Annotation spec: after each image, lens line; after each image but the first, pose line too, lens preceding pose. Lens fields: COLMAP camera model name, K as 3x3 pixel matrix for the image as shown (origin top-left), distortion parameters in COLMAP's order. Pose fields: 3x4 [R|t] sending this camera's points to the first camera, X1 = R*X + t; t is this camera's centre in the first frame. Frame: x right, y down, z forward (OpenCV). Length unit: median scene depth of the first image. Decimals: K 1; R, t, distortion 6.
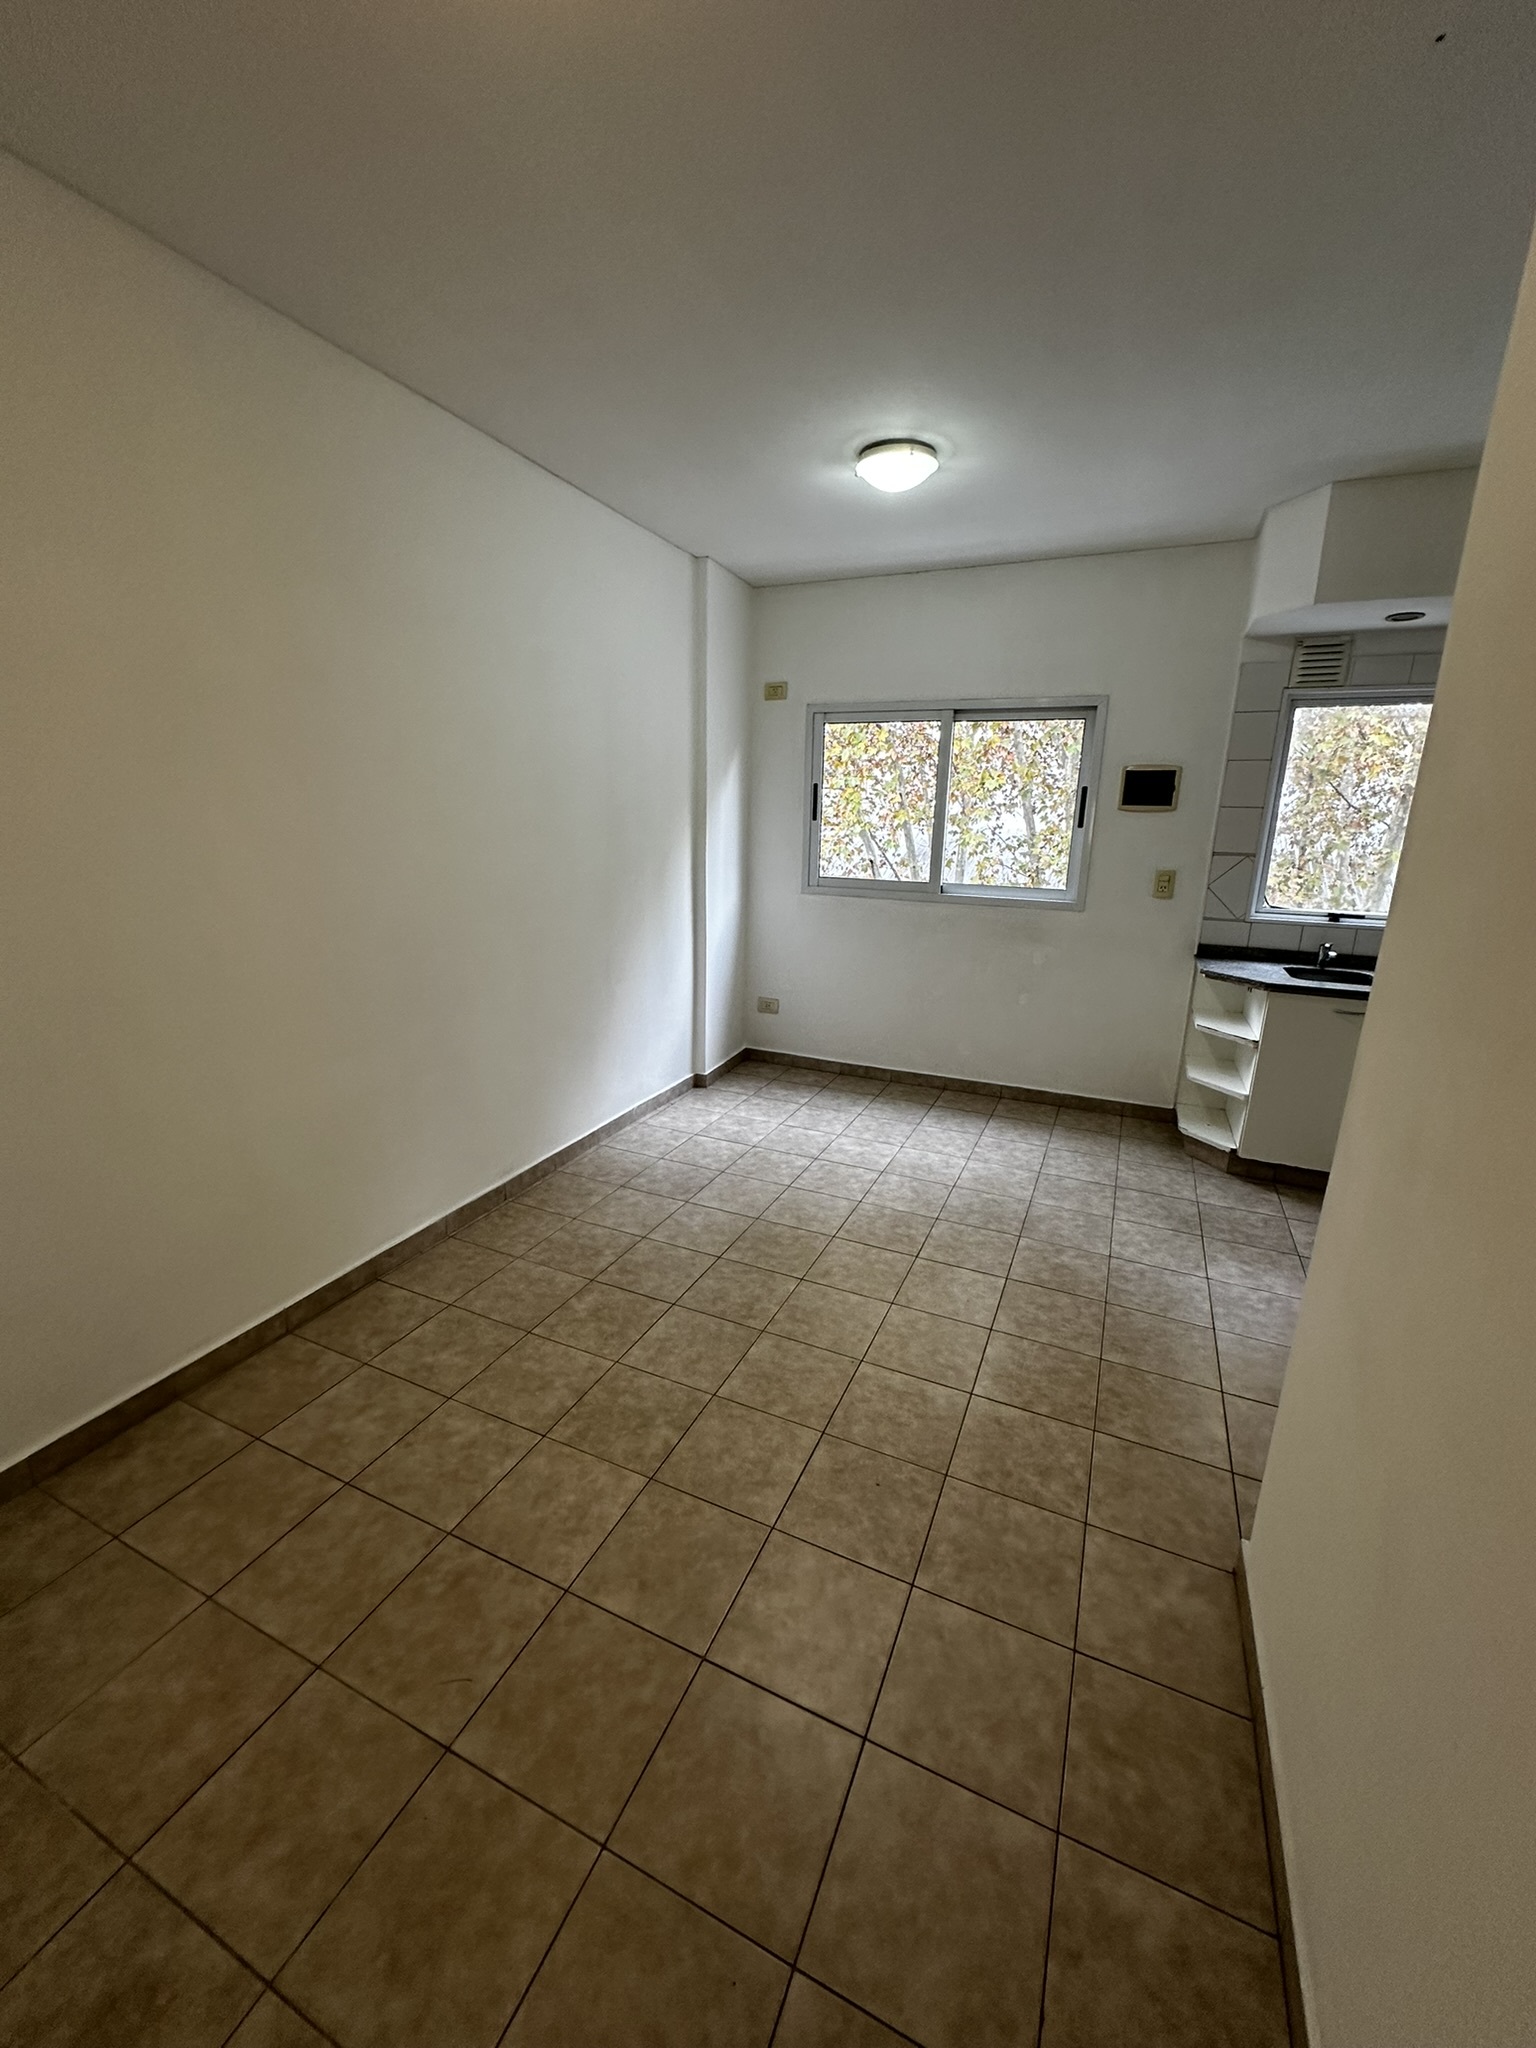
lens RADIAL K [[812.6, 0, 769.5], [0, 812.6, 1021.8], [0, 0, 1]] dist [-0.001342, 0.000429]
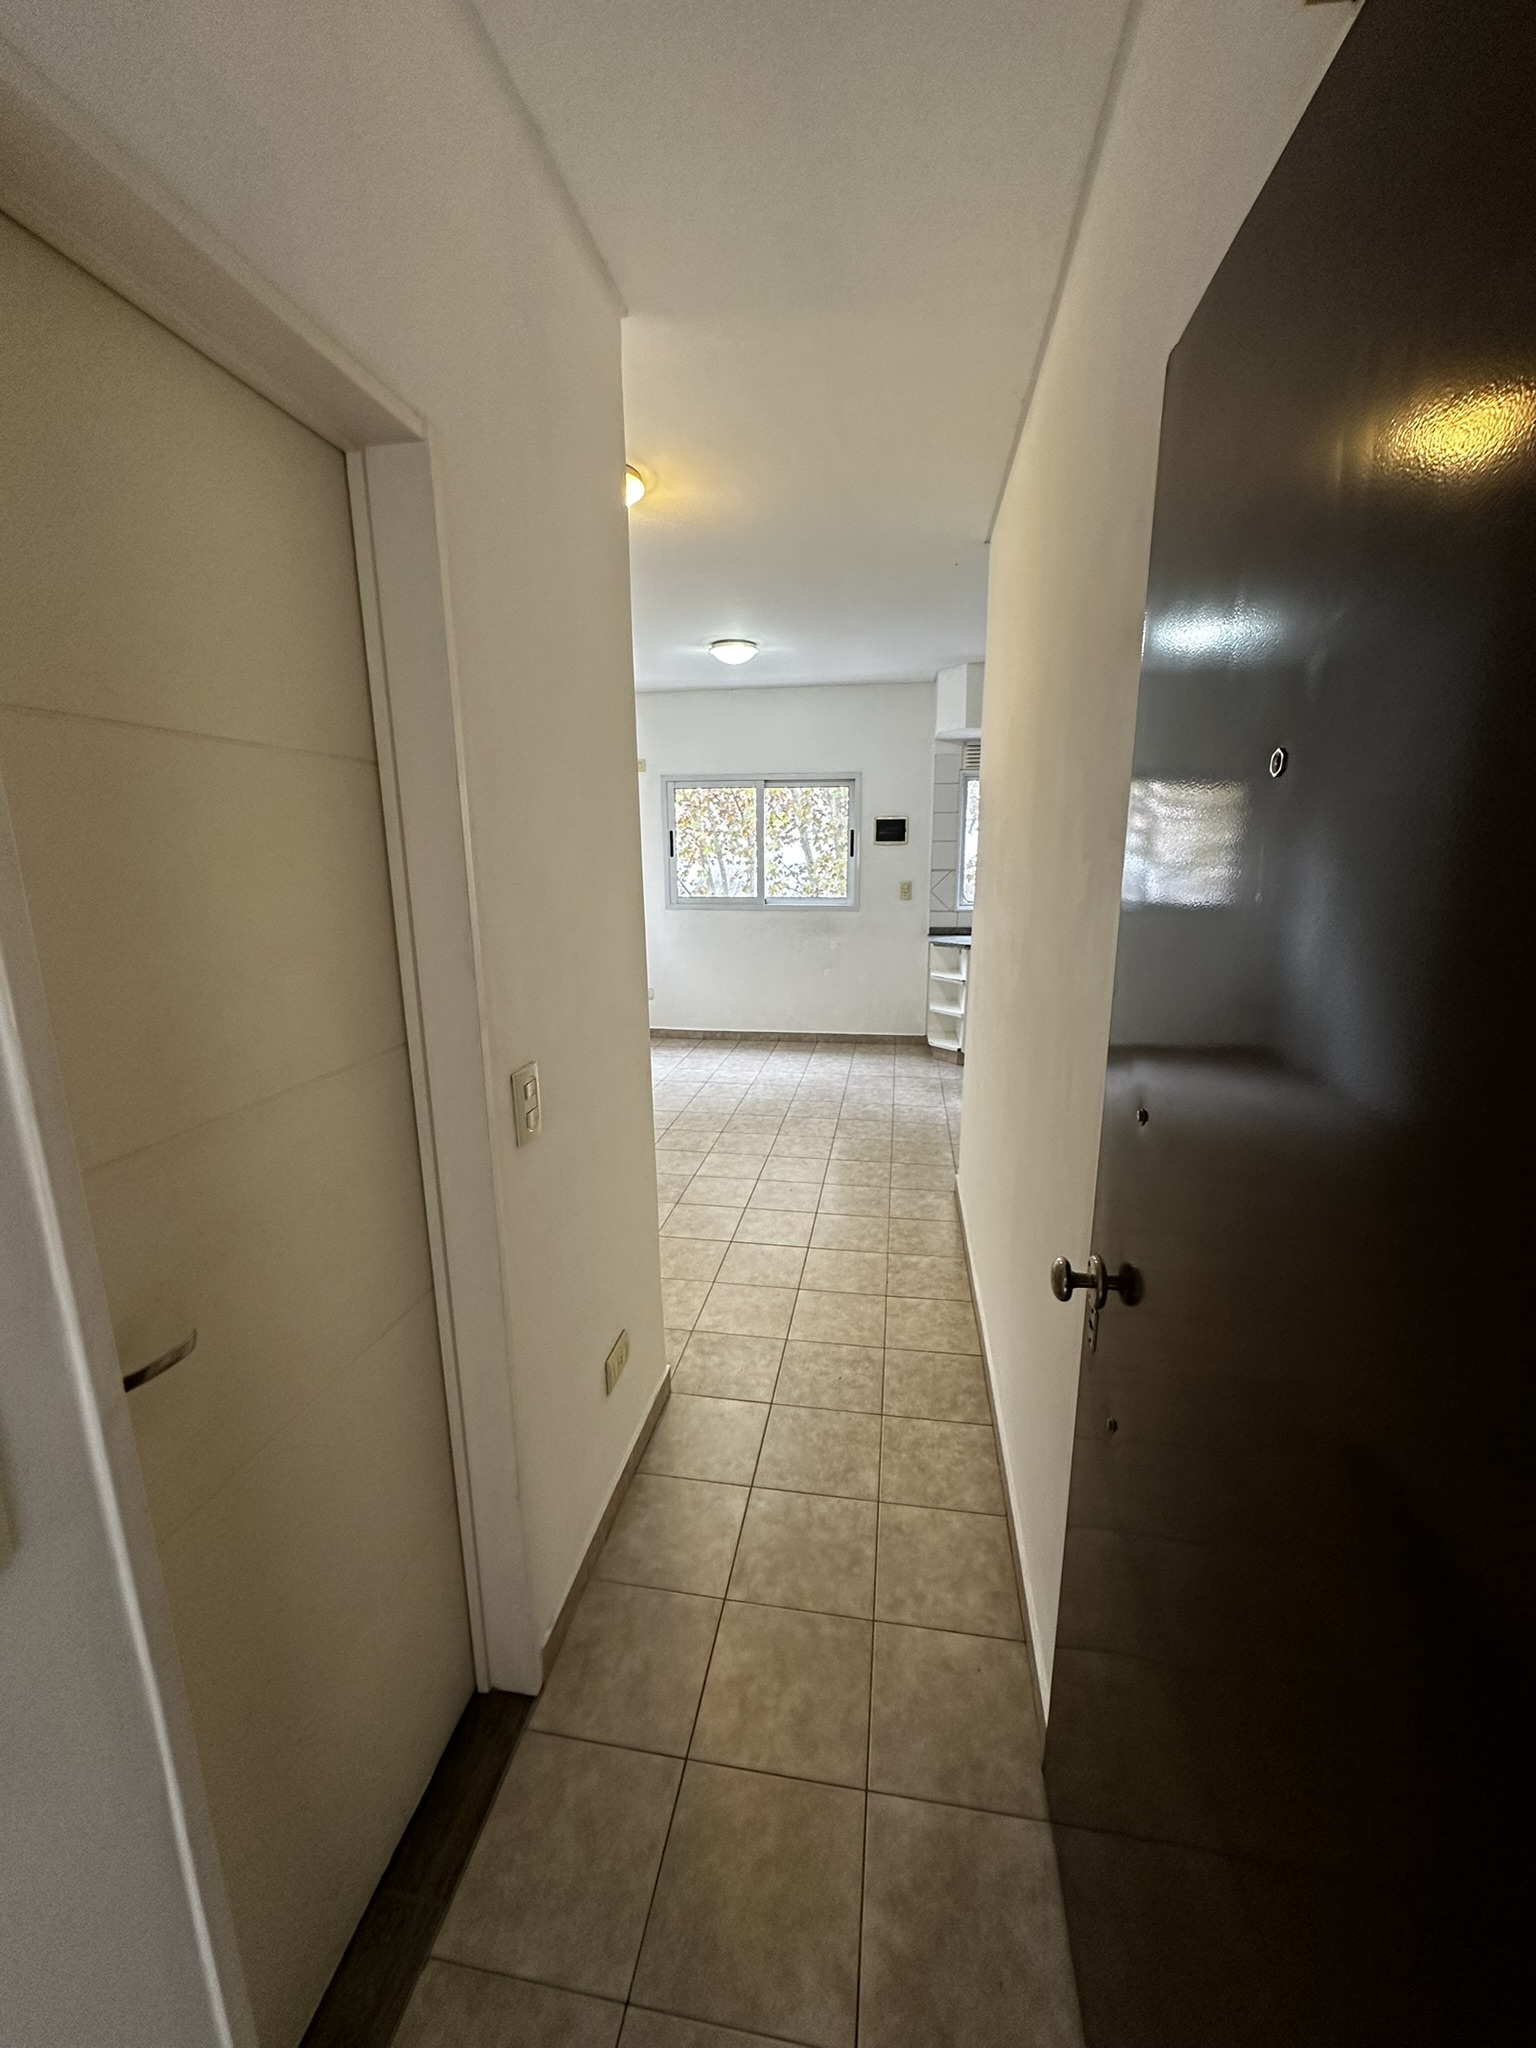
lens RADIAL K [[812.6, 0, 767.6], [0, 812.6, 1021.3], [0, 0, 1]] dist [-0.001342, 0.000429]
pose [[0.964920, -0.080178, 0.250001, -0.194999], [0.089912, 0.995563, -0.027745, 0.107491], [-0.246667, 0.049250, 0.967848, -0.466657]]
